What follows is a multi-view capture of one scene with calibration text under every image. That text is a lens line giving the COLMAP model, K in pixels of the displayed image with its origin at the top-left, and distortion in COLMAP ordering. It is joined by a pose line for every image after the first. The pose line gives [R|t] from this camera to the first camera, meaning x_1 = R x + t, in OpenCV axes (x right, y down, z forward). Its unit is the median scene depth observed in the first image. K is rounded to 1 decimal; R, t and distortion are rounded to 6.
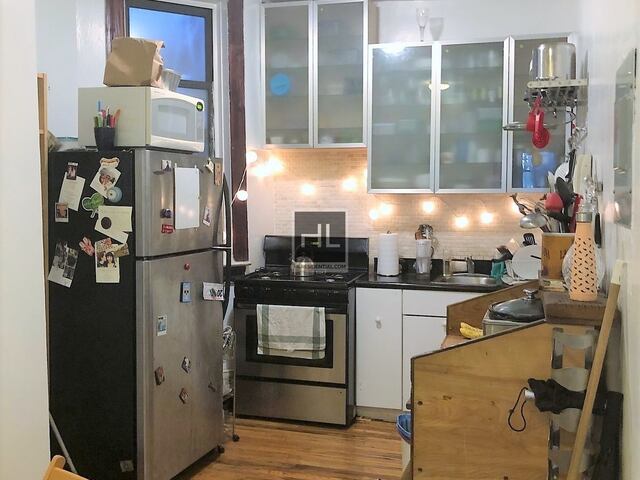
lens RADIAL K [[698.9, 0, 322.0], [0, 698.9, 240.5], [0, 0, 1]] dist [0.012637, 0.000000]
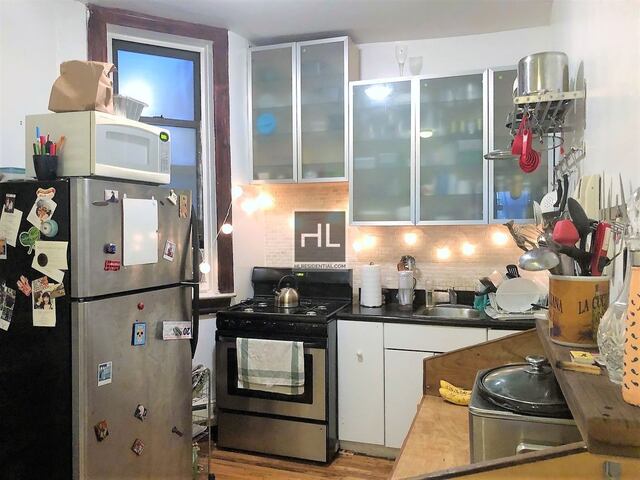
lens RADIAL K [[515.0, 0, 316.6], [0, 515.0, 239.0], [0, 0, 1]] dist [0.004266, -0.010202]
pose [[0.998615, -0.007406, -0.052097, 0.059816], [0.004946, 0.998873, -0.047195, -0.014192], [0.052388, 0.046872, 0.997526, 0.264643]]
